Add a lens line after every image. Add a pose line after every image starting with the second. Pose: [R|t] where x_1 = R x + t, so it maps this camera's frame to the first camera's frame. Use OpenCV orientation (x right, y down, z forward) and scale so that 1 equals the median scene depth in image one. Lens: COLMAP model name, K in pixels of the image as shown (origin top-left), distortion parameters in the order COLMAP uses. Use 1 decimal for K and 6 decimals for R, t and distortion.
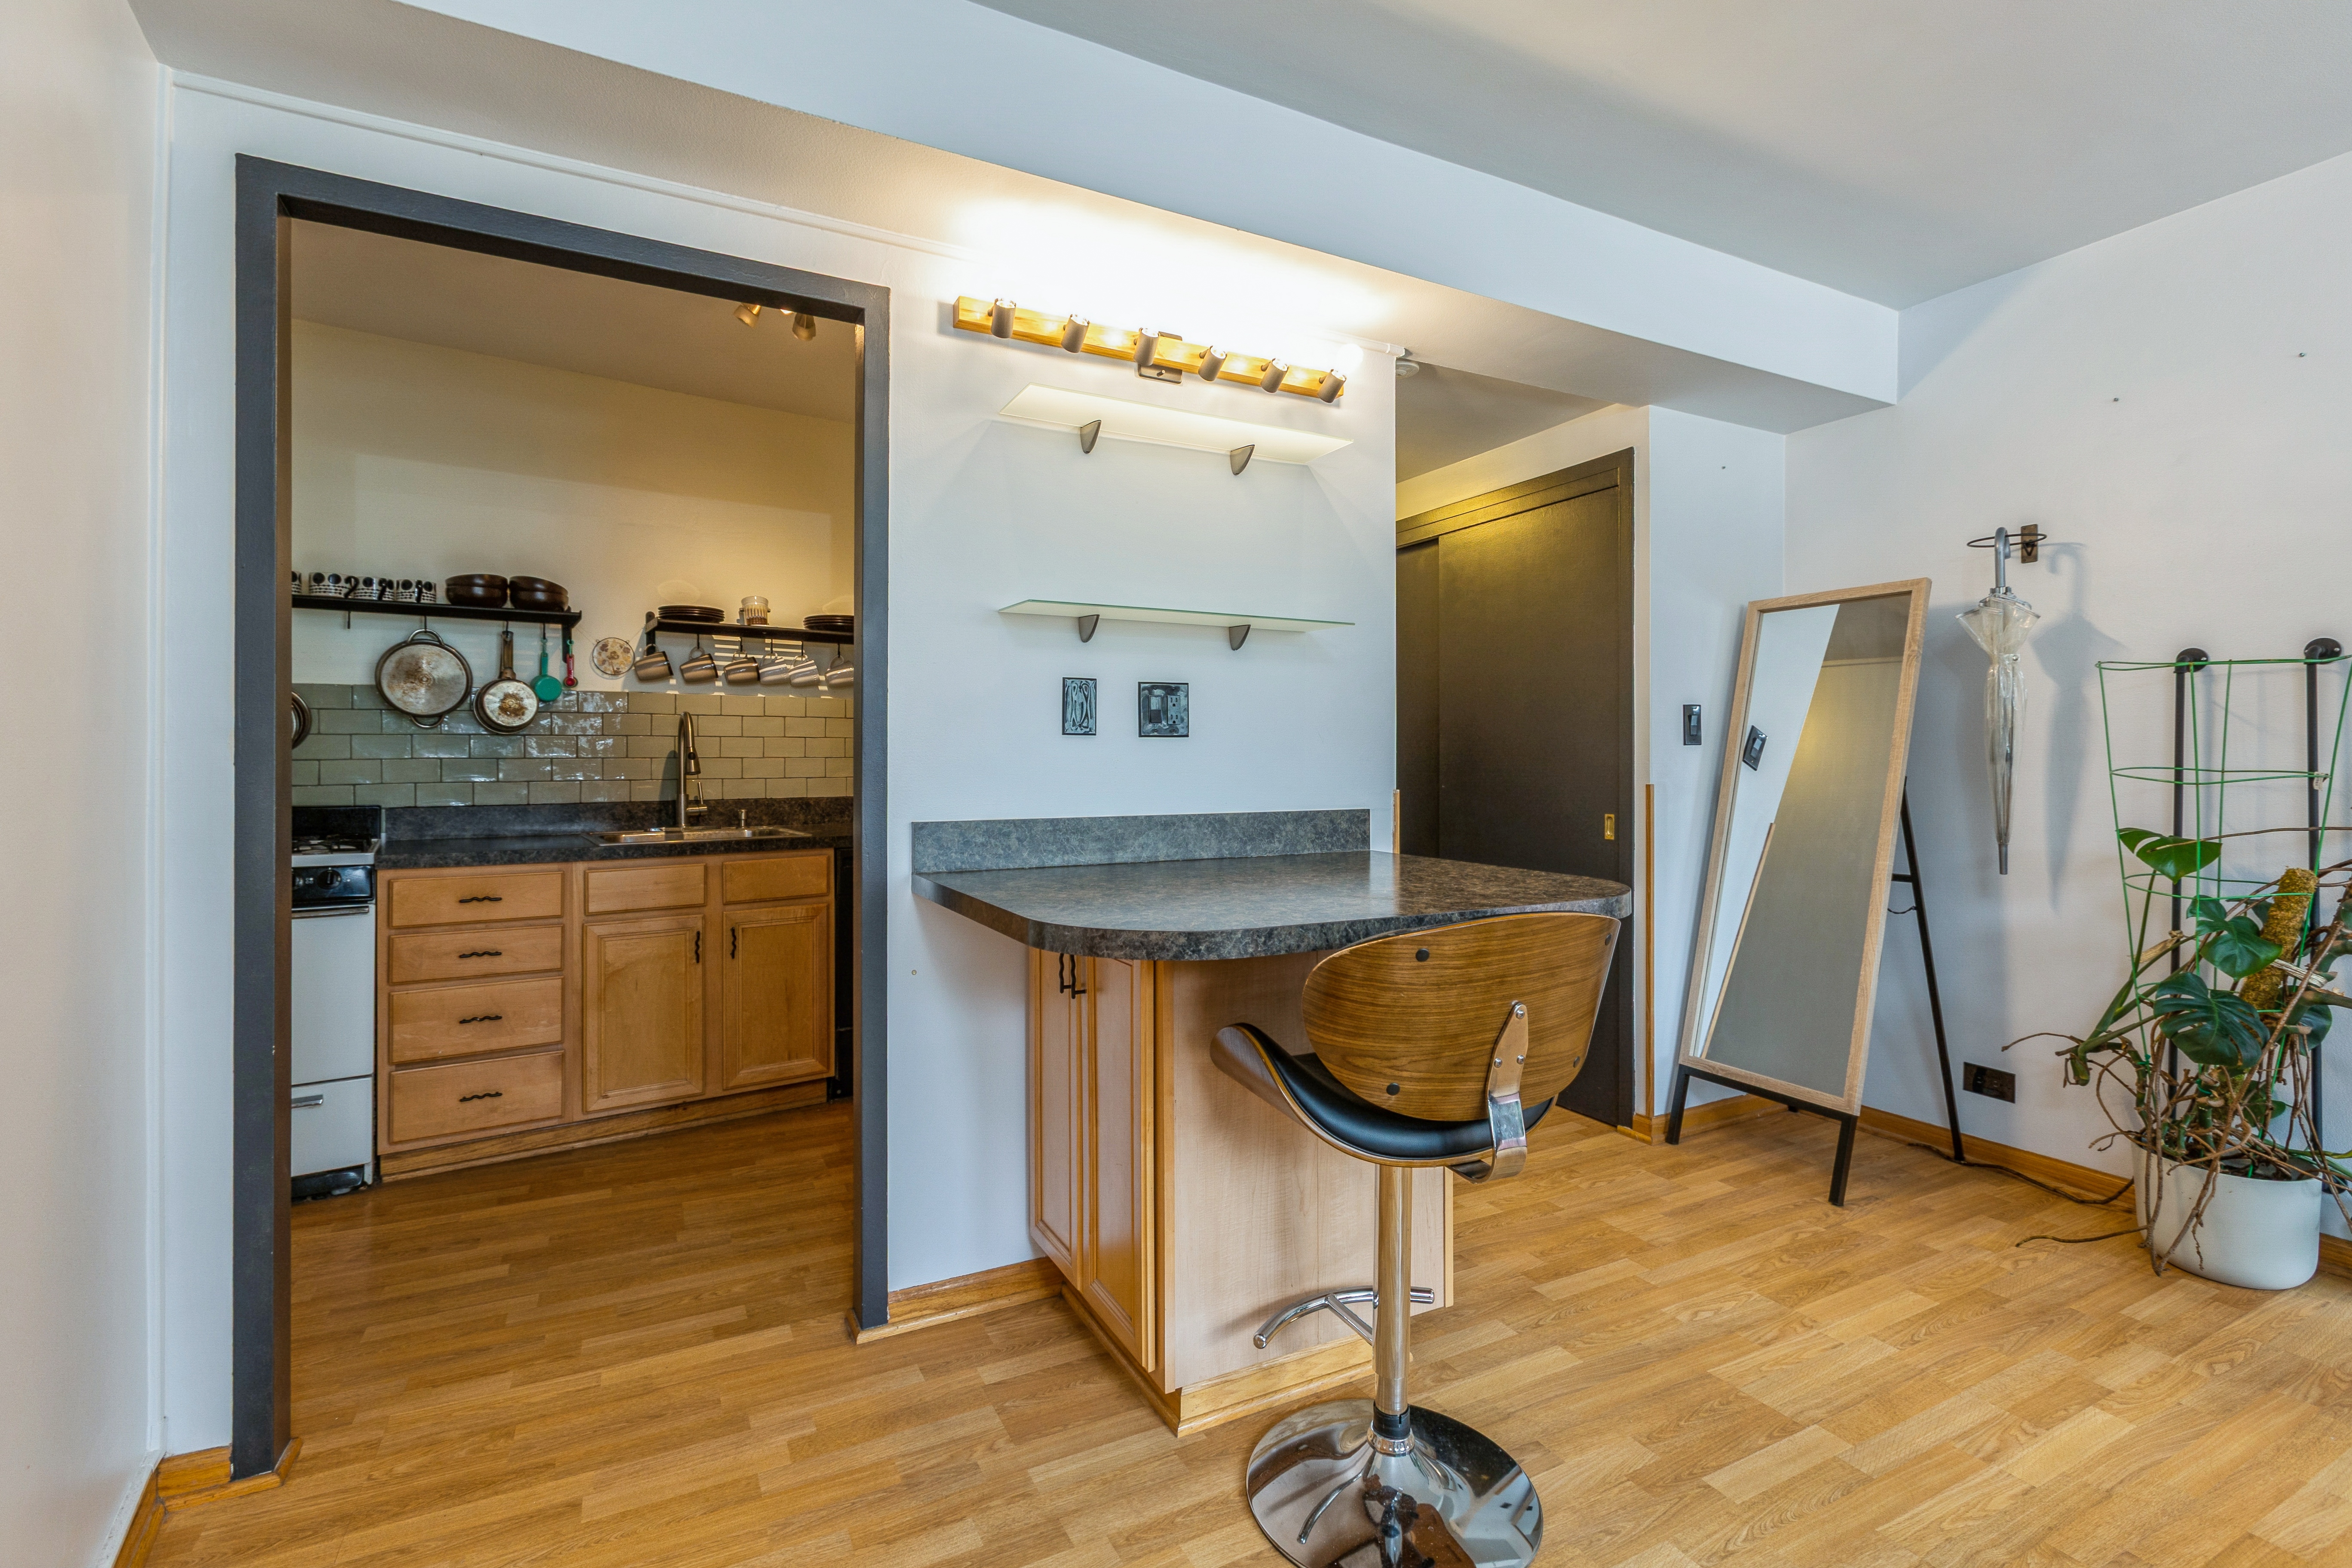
lens RADIAL K [[1048.7, 0, 1171.9], [0, 1048.7, 761.6], [0, 0, 1]] dist [0.001635, 0.000007]
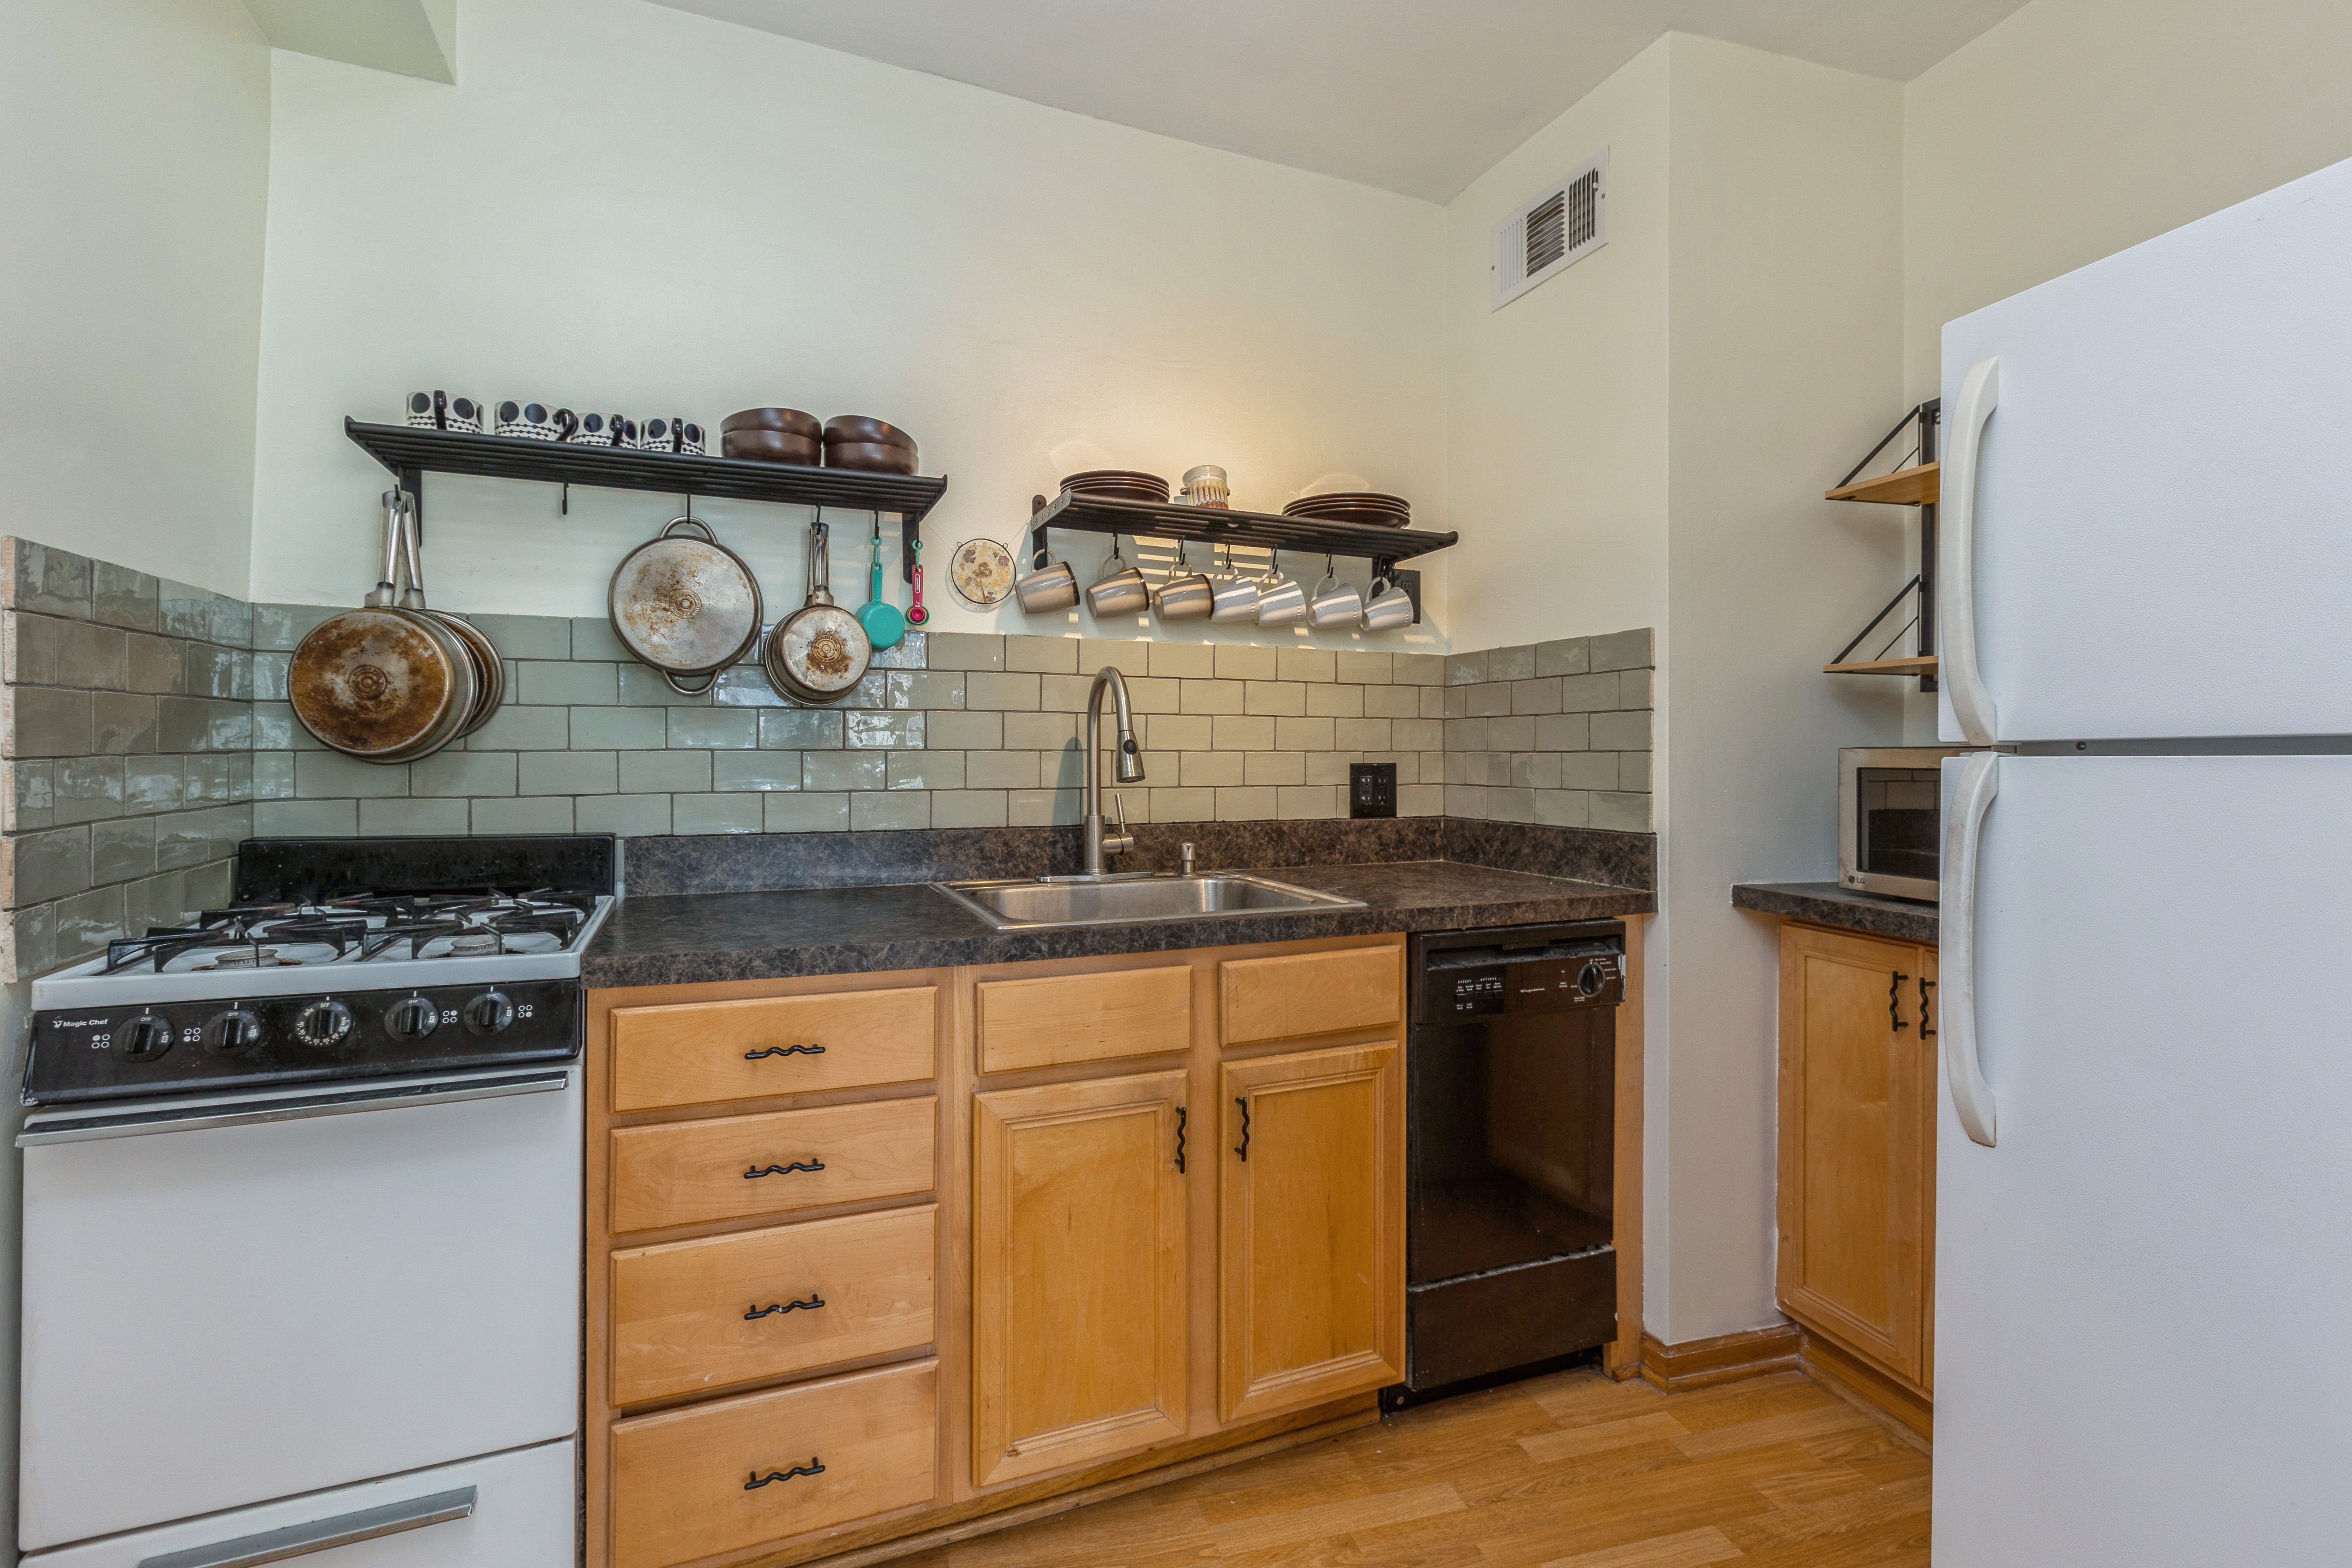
lens RADIAL K [[1082.3, 0, 1174.1], [0, 1082.3, 764.7], [0, 0, 1]] dist [-0.000158, 0.000231]
pose [[0.977838, 0.006037, -0.209278, -0.333038], [-0.004912, 0.999971, 0.005899, 0.000432], [0.209307, -0.004740, 0.977838, 0.484164]]
